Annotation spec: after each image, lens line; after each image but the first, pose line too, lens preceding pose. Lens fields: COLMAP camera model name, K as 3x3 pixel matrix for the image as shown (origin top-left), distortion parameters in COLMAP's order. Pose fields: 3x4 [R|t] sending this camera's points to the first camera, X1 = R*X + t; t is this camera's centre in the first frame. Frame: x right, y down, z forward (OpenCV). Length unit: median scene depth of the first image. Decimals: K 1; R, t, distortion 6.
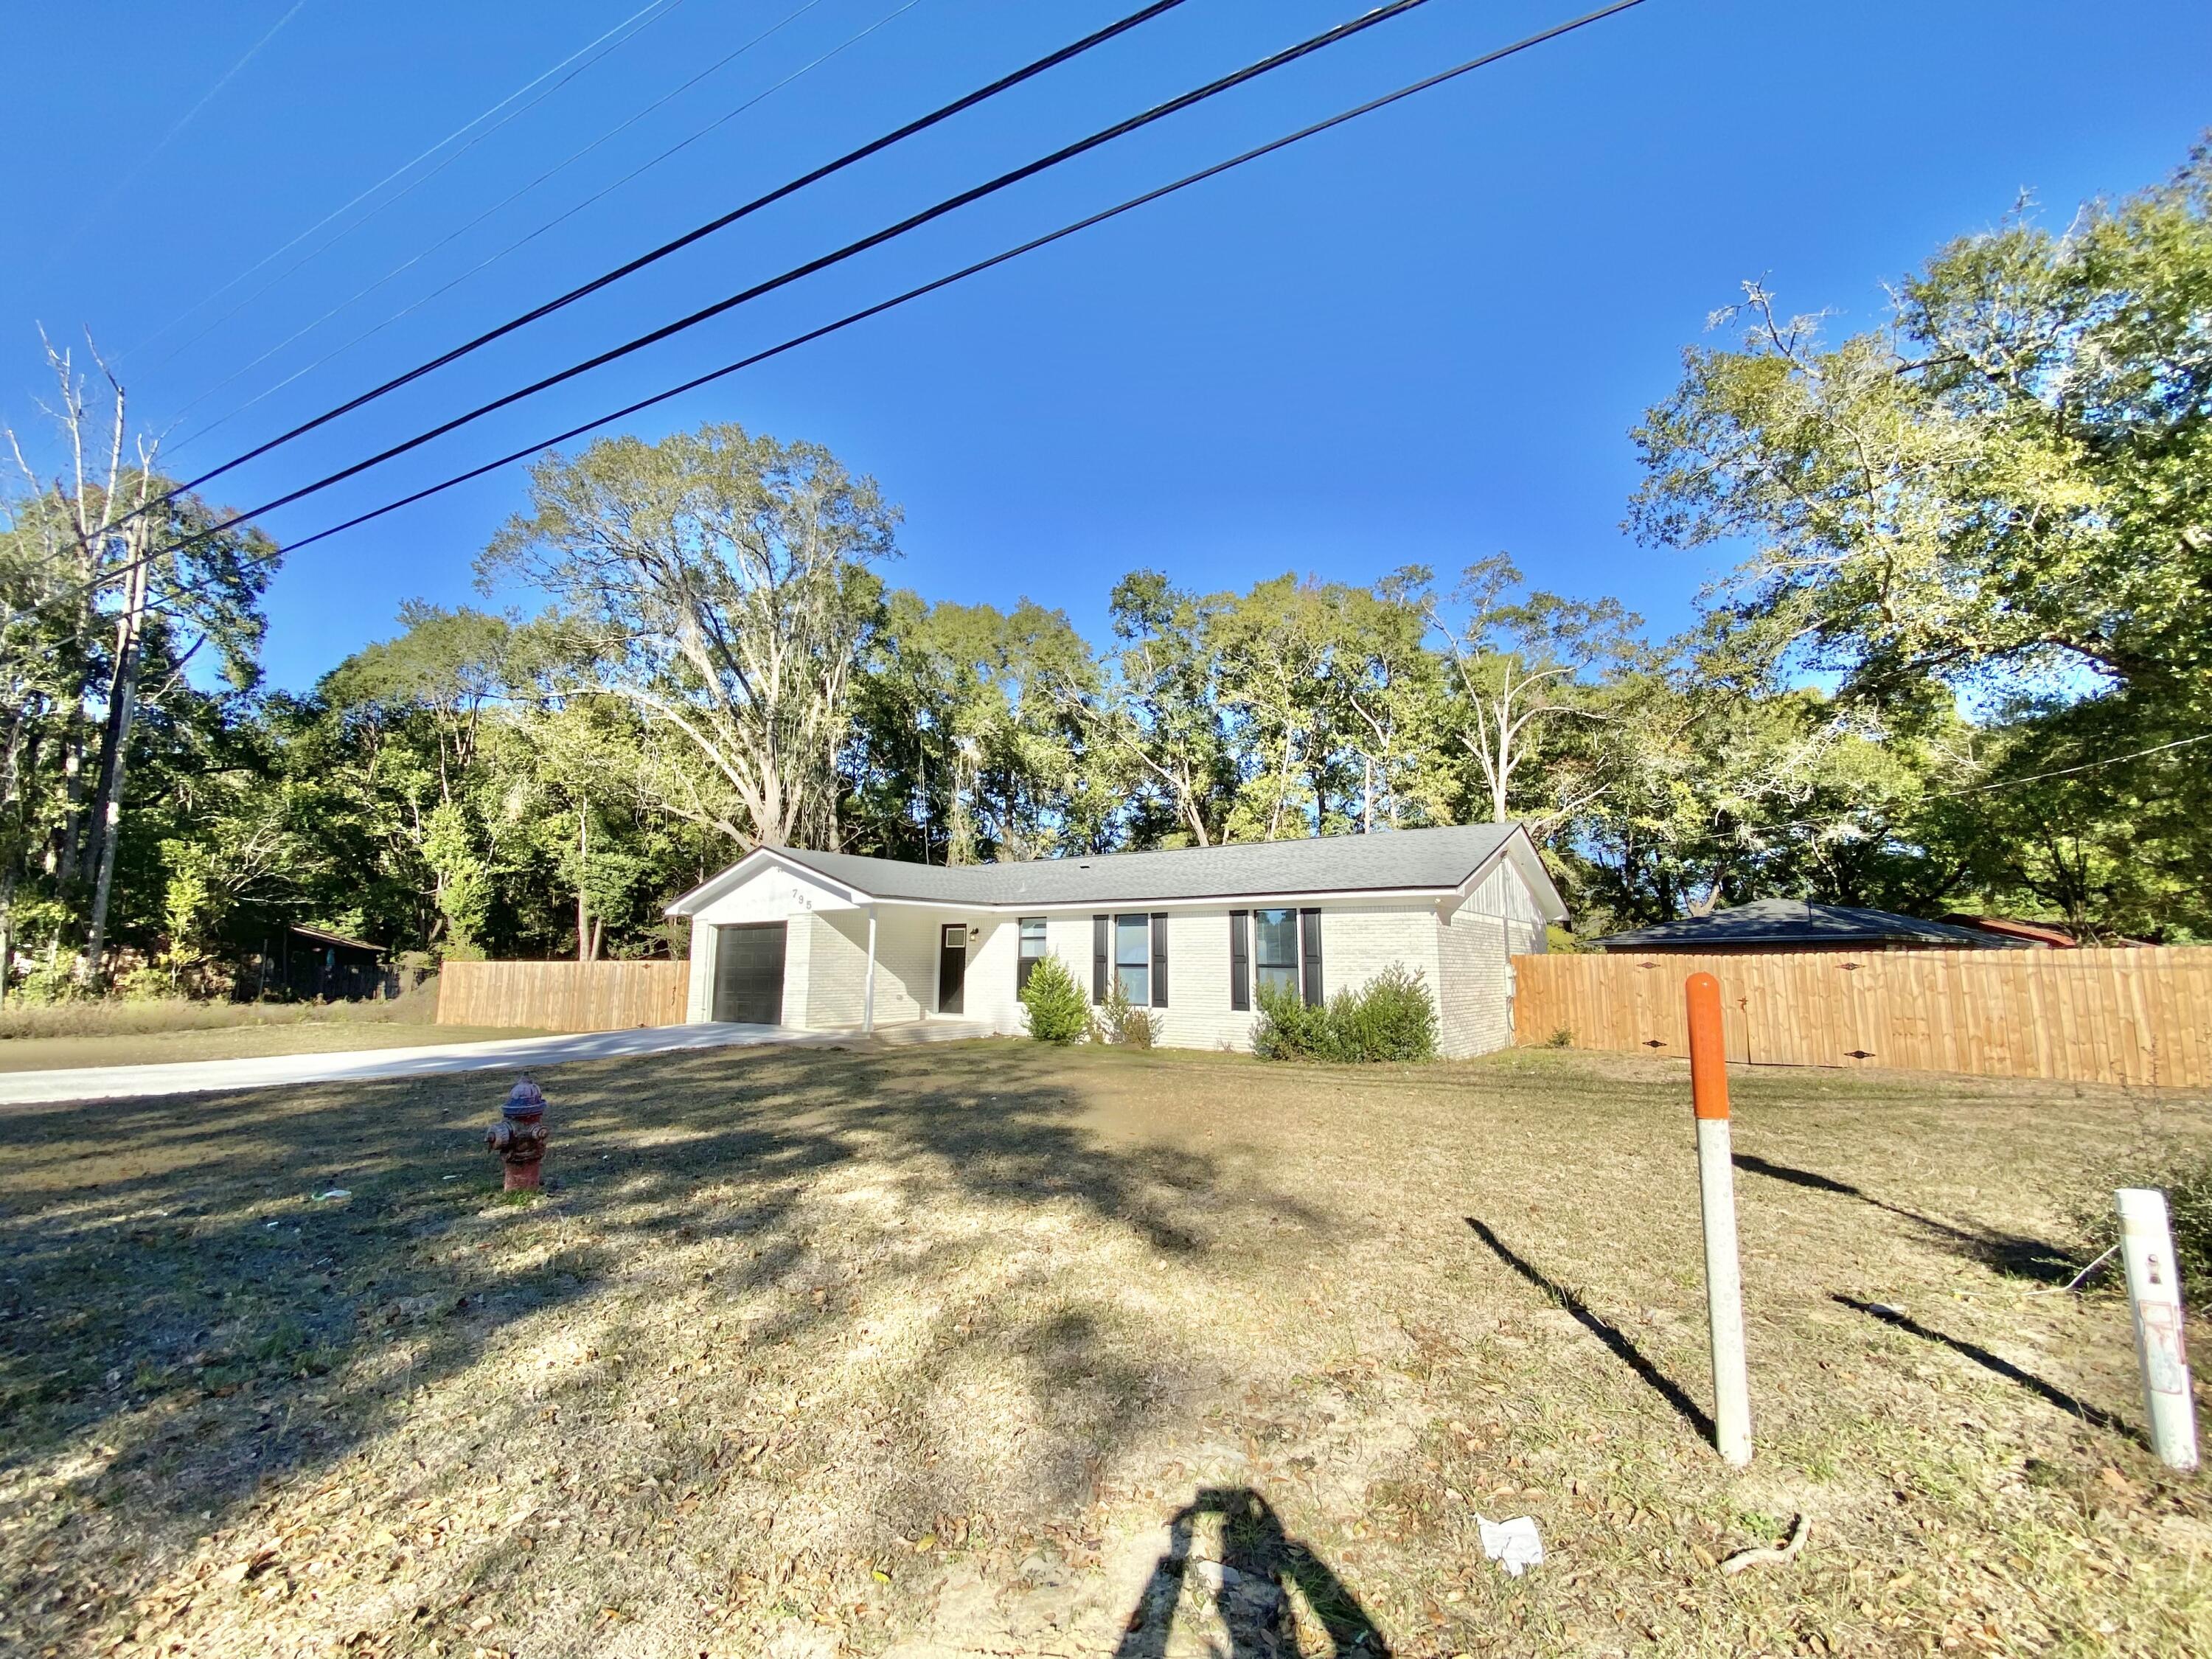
lens RADIAL K [[906.1, 0, 1100.5], [0, 906.1, 828.1], [0, 0, 1]] dist [0.030866, -0.019181]
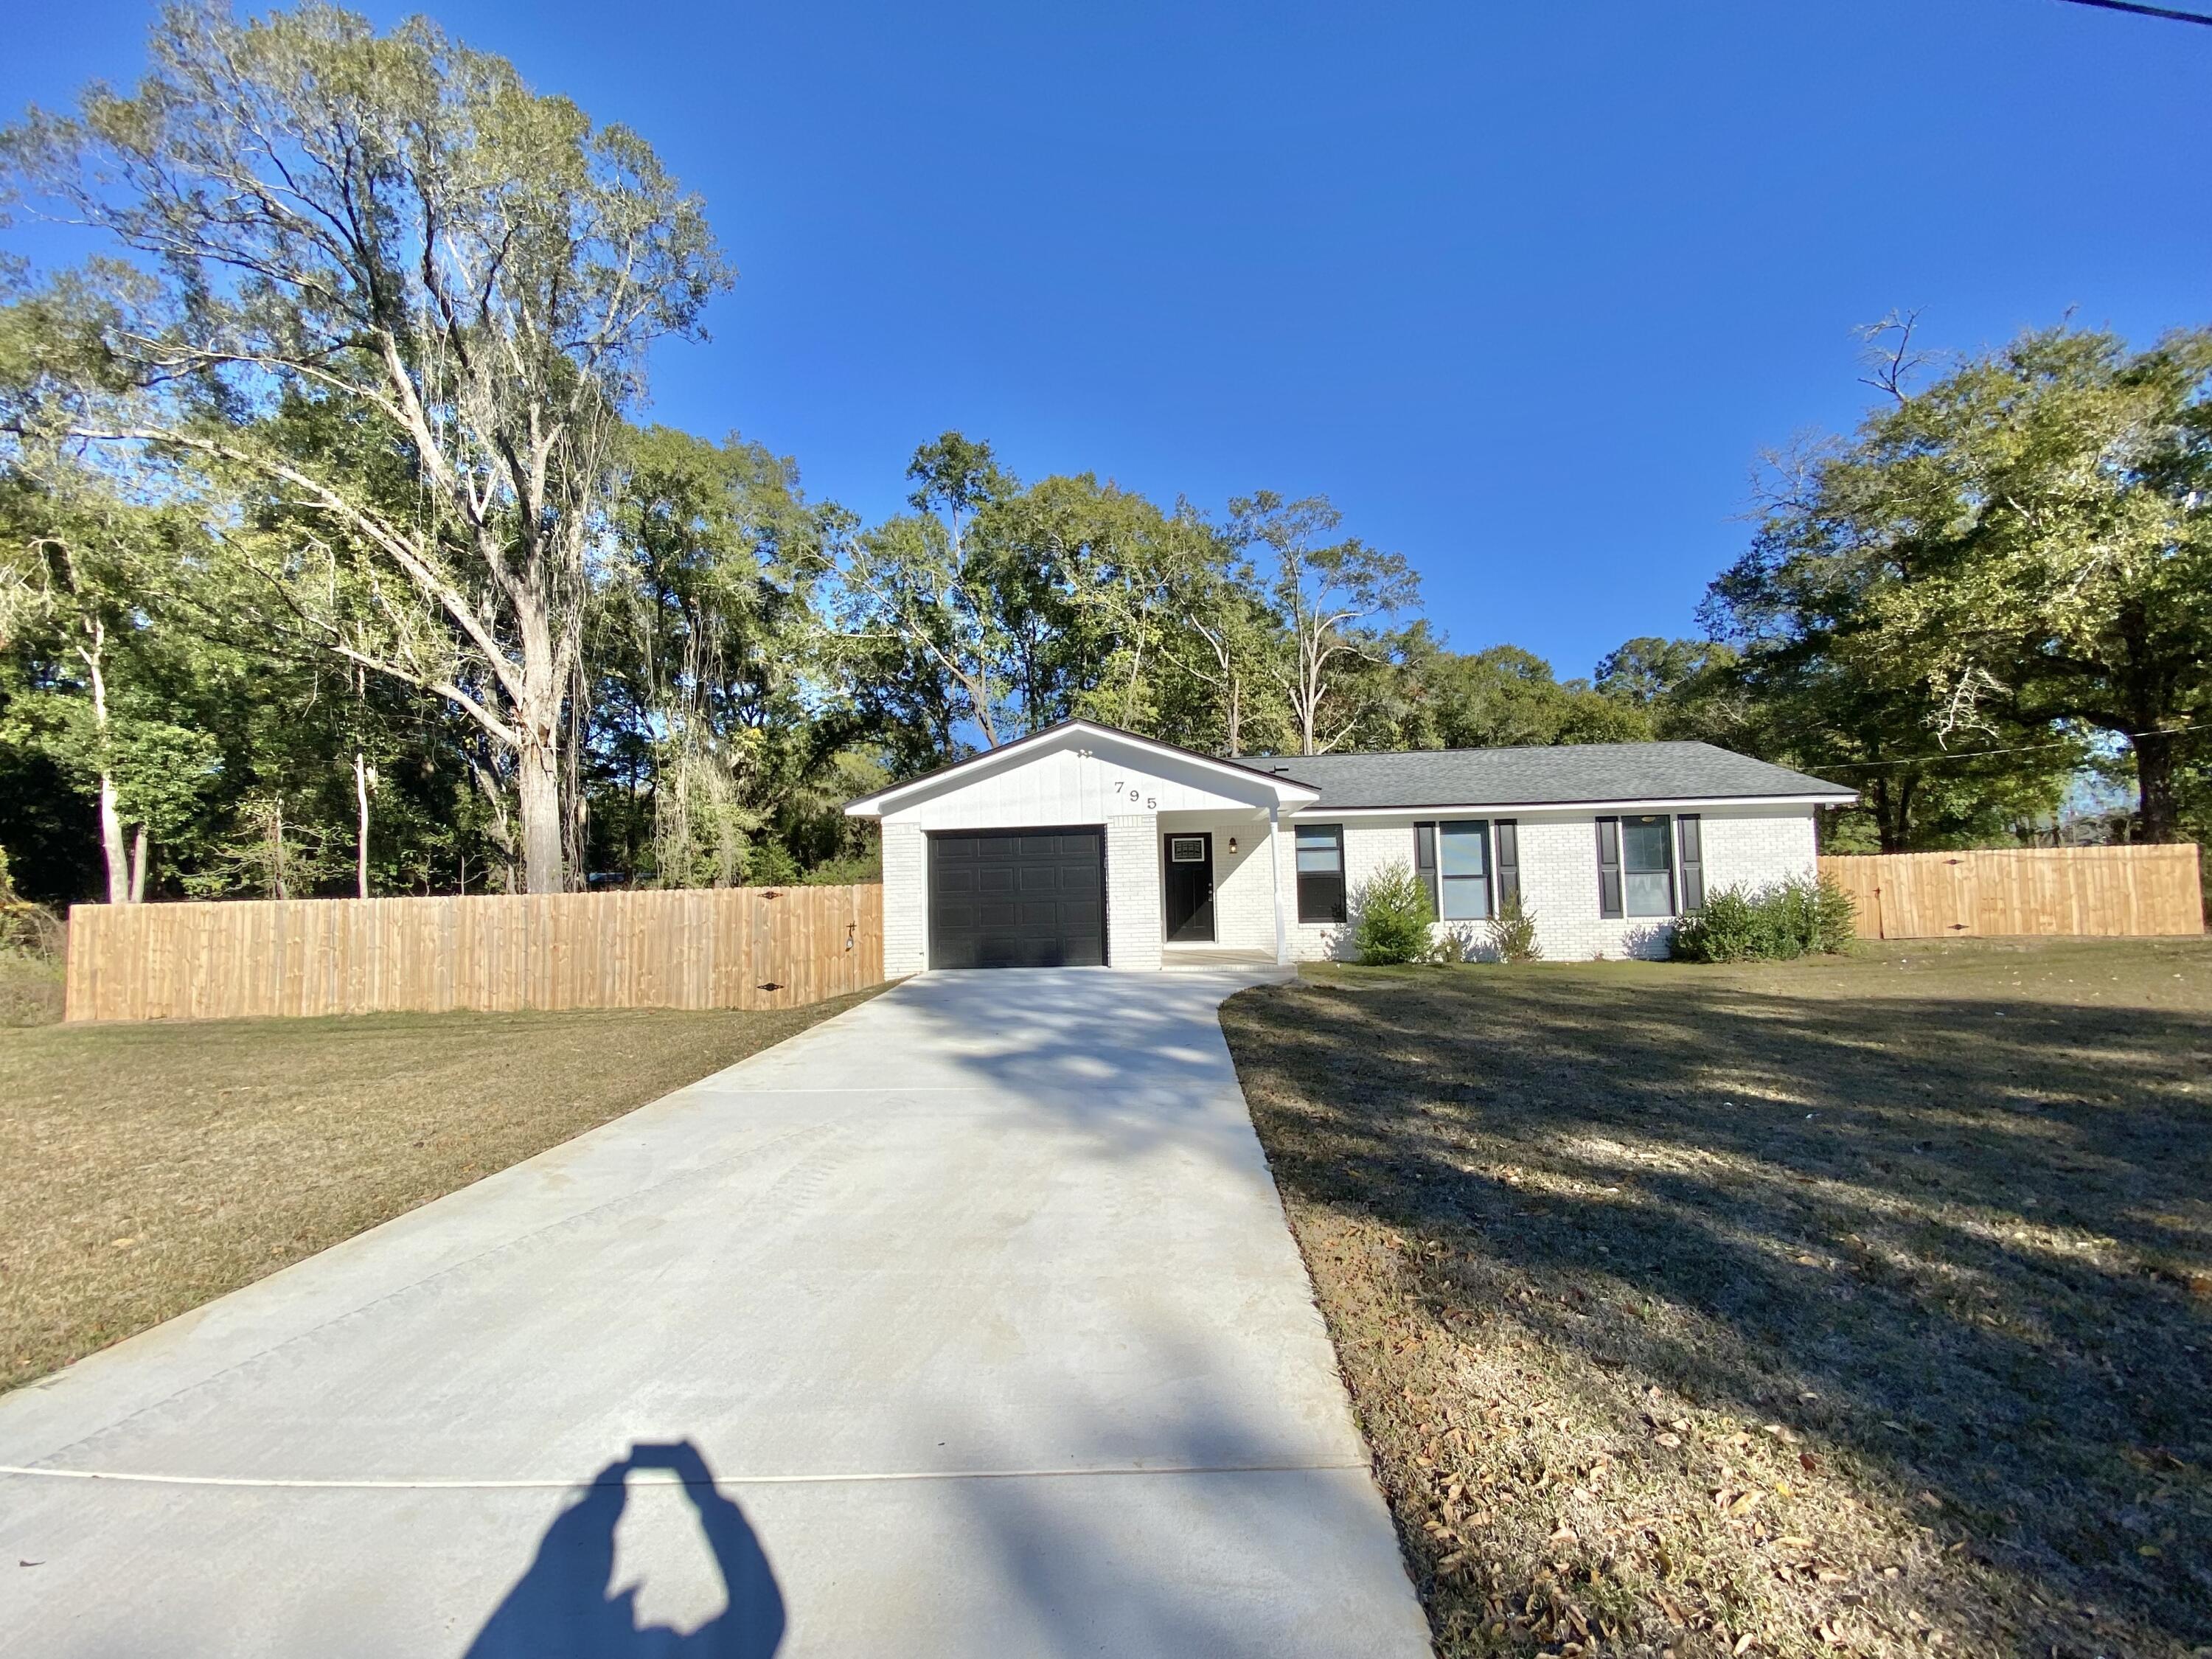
lens RADIAL K [[928.2, 0, 1104.4], [0, 928.2, 818.1], [0, 0, 1]] dist [-0.002655, -0.021844]
pose [[0.847420, 0.016537, 0.530666, -0.693431], [-0.052712, 0.997197, 0.053101, 0.056922], [-0.528300, -0.072971, 0.845916, 0.372530]]
